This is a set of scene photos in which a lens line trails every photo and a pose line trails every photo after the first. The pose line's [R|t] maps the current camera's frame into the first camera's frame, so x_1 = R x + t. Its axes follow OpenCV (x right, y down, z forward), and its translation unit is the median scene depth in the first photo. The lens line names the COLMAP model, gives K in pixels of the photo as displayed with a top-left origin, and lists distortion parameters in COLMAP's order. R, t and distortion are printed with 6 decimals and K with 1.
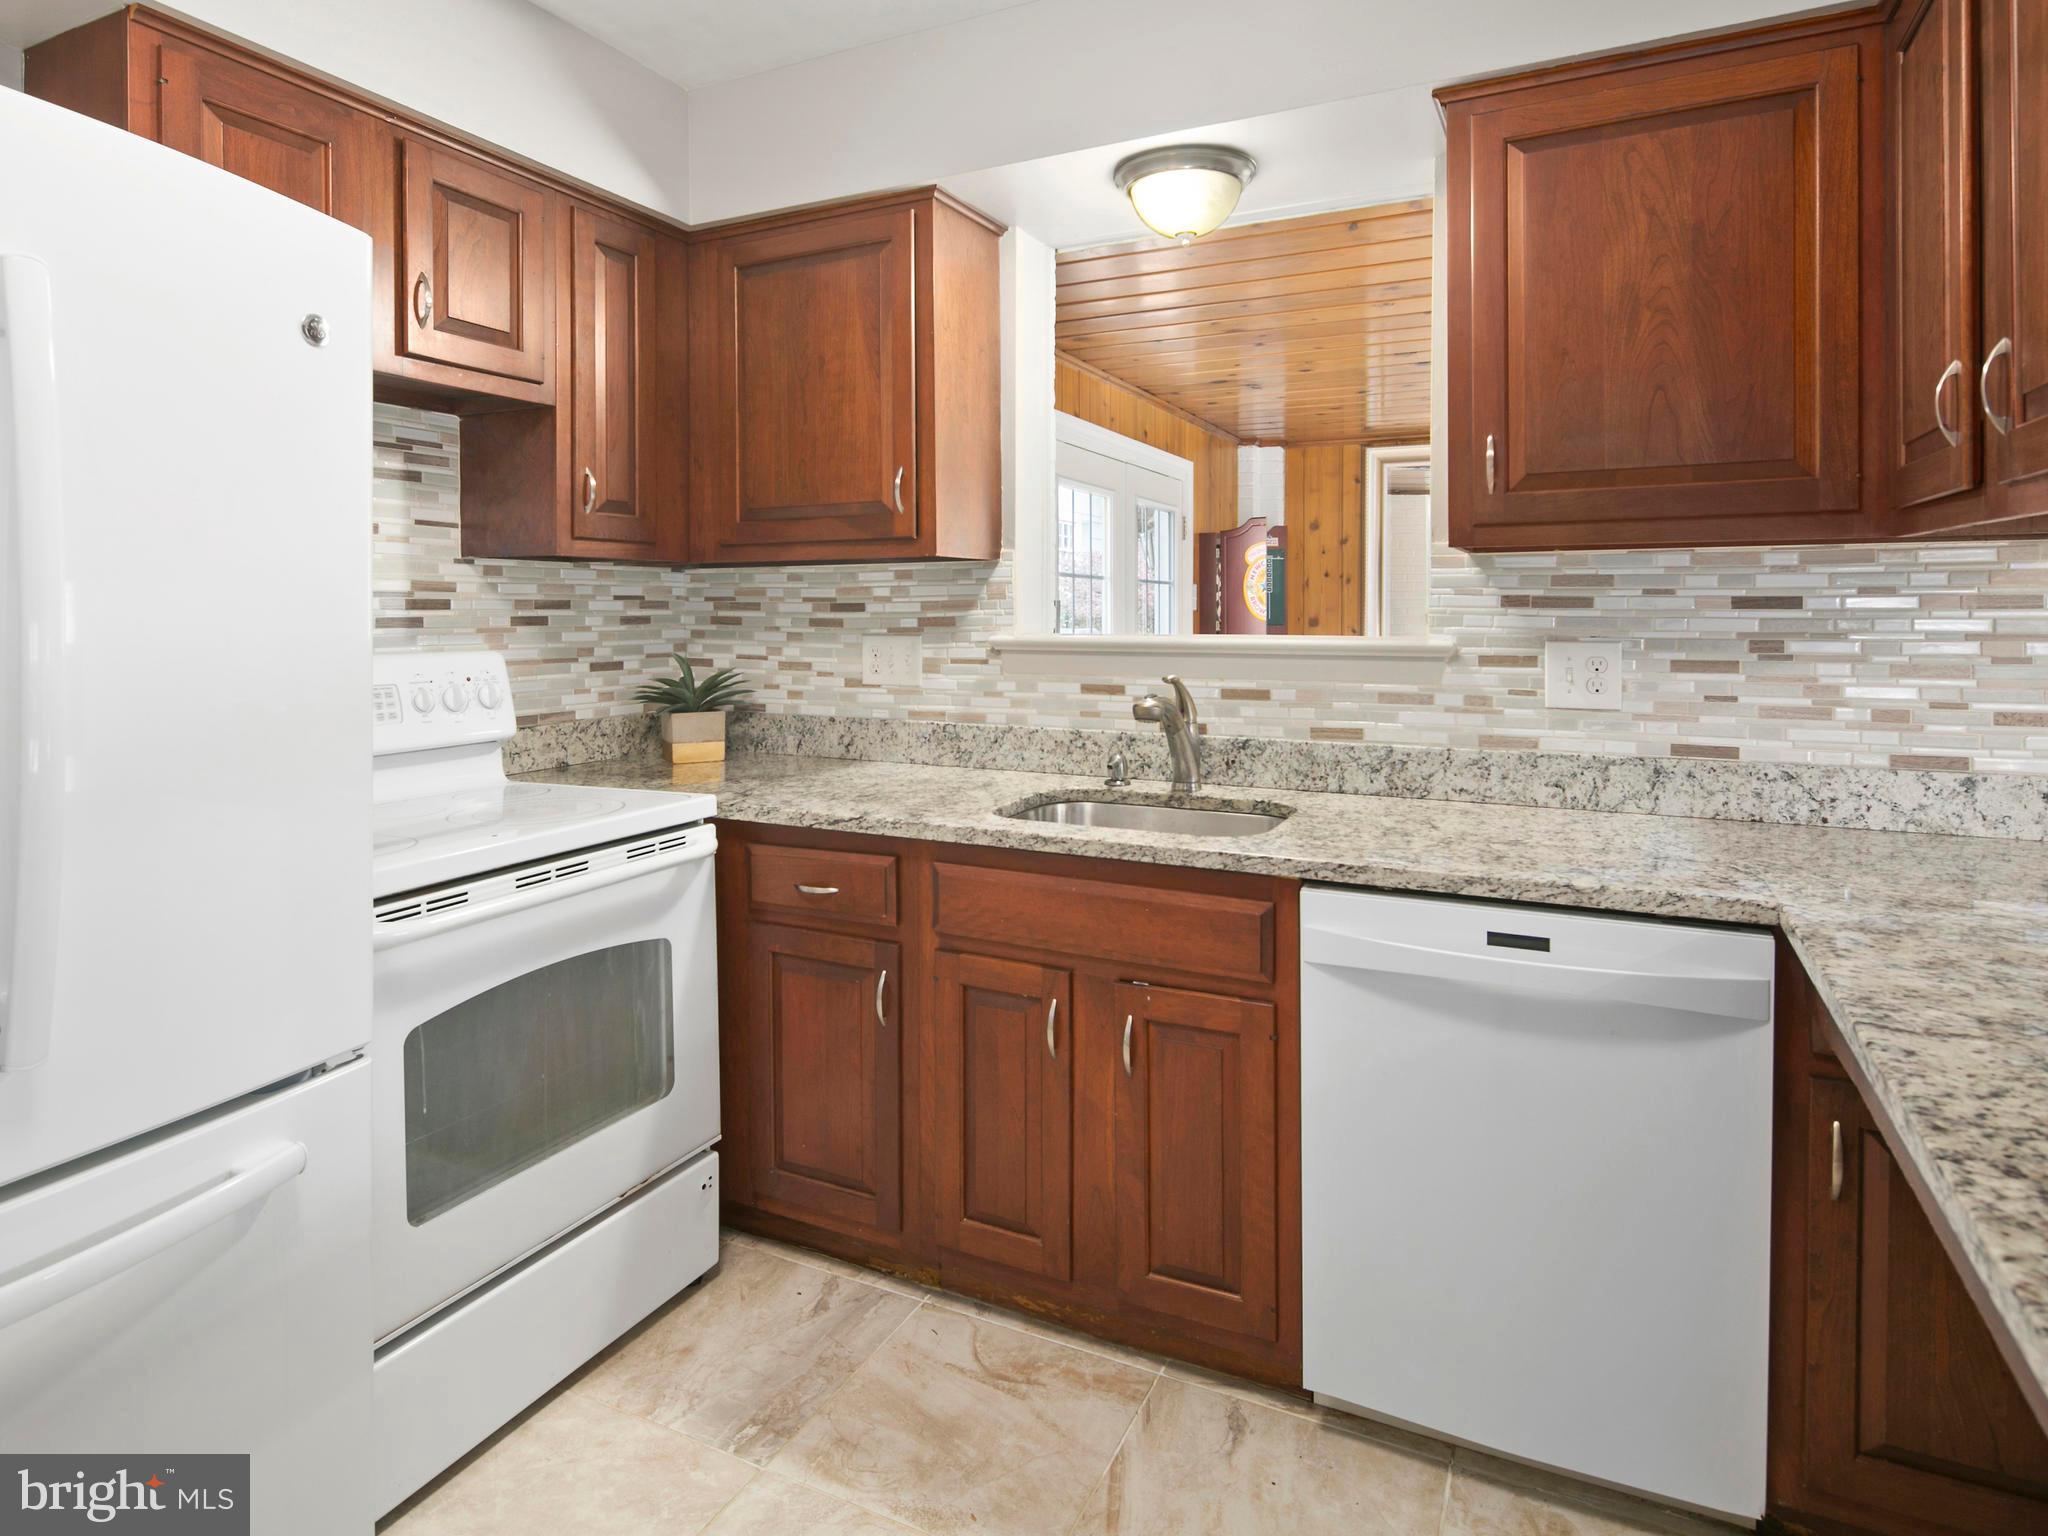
lens RADIAL K [[1142.2, 0, 1022.7], [0, 1142.2, 619.1], [0, 0, 1]] dist [0.004693, -0.003606]
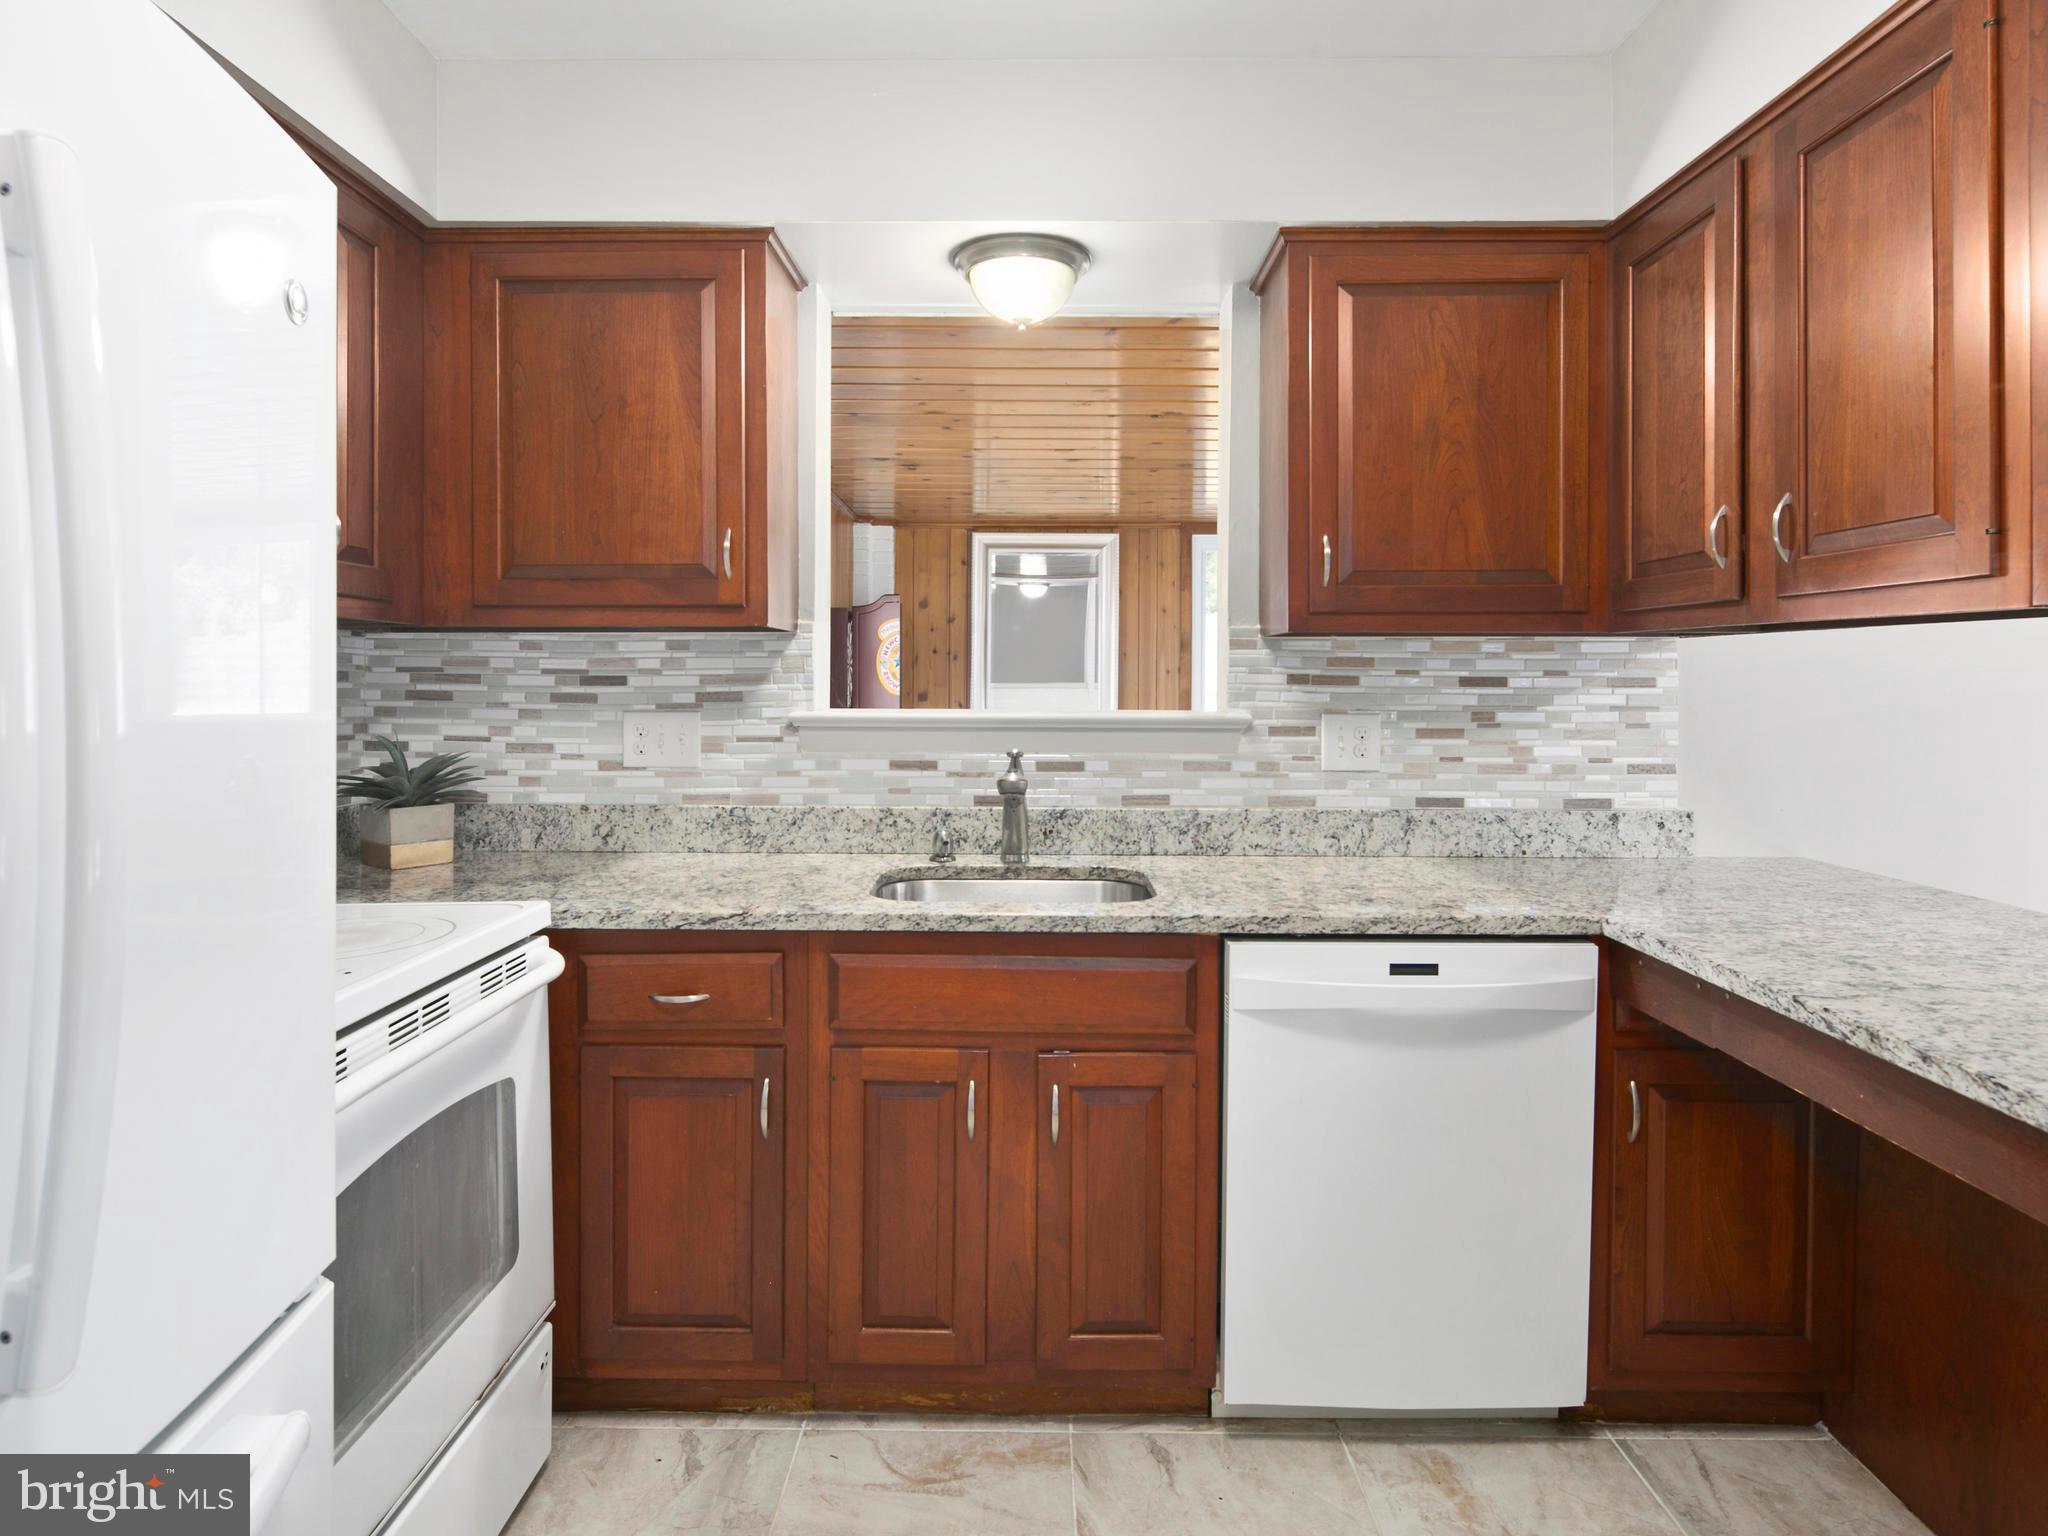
lens RADIAL K [[1132.0, 0, 1022.3], [0, 1132.0, 688.7], [0, 0, 1]] dist [0.004215, -0.001688]
pose [[0.902732, 0.002964, 0.430193, -0.306148], [-0.001246, 0.999990, -0.004276, -0.000834], [-0.430201, 0.003324, 0.902727, 0.085823]]
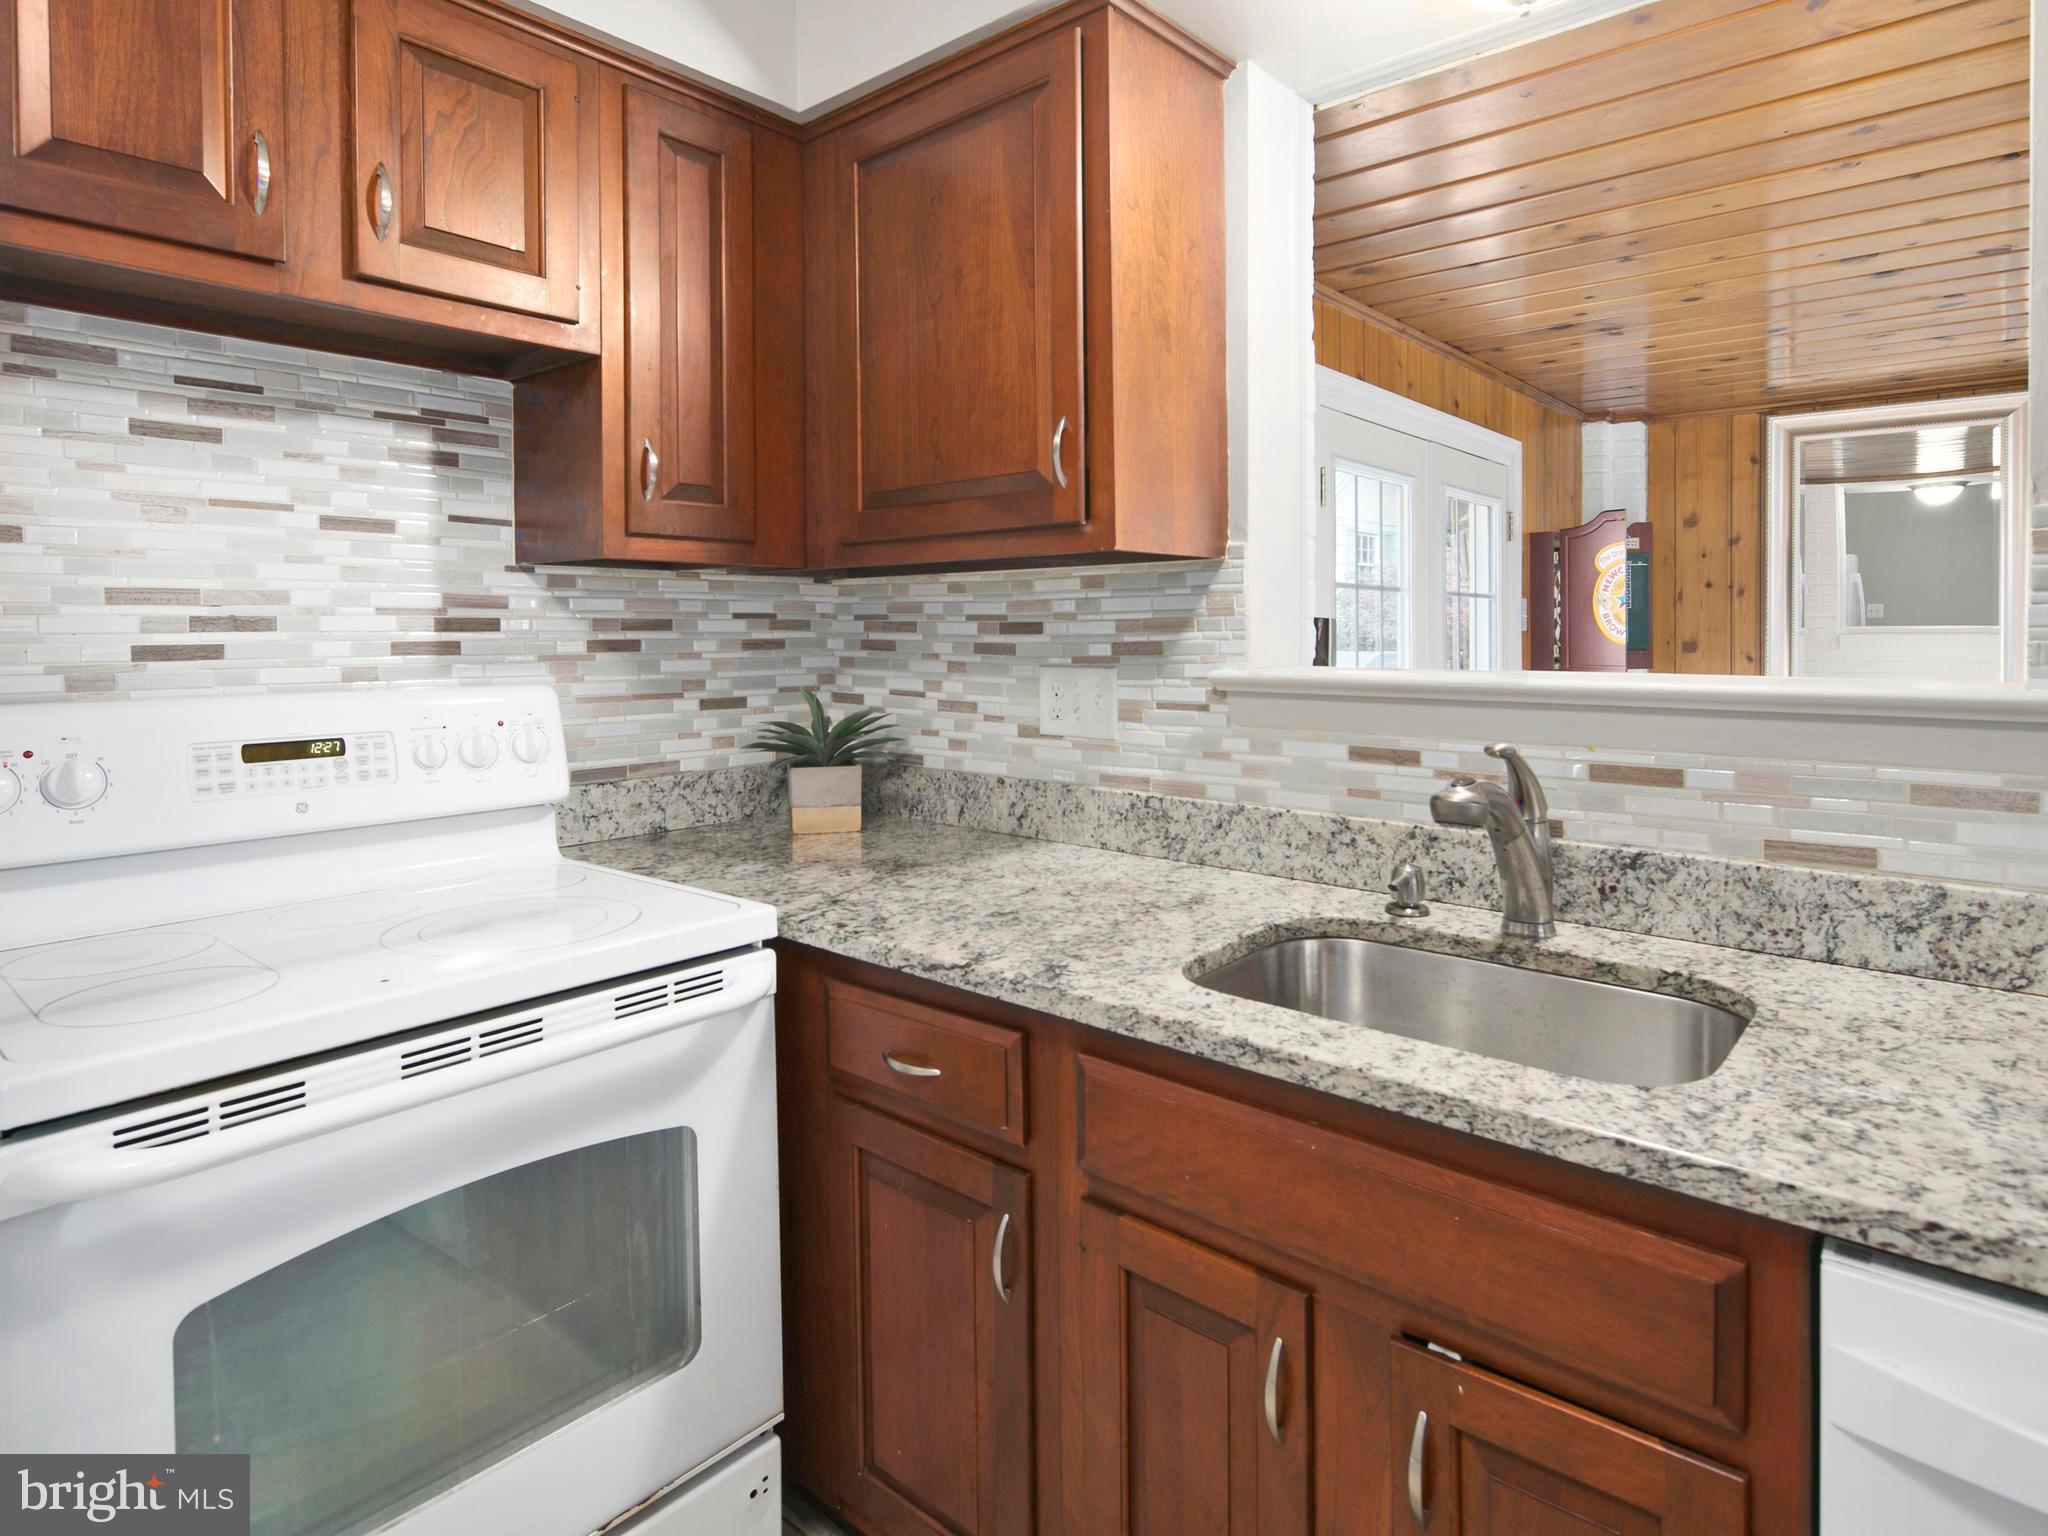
lens RADIAL K [[1151.4, 0, 1011.6], [0, 1151.4, 627.1], [0, 0, 1]] dist [0.003179, -0.002924]
pose [[0.965569, -0.000790, -0.260148, 0.041939], [-0.001923, 0.999946, -0.010175, -0.004304], [0.260142, 0.010325, 0.965515, 0.368622]]
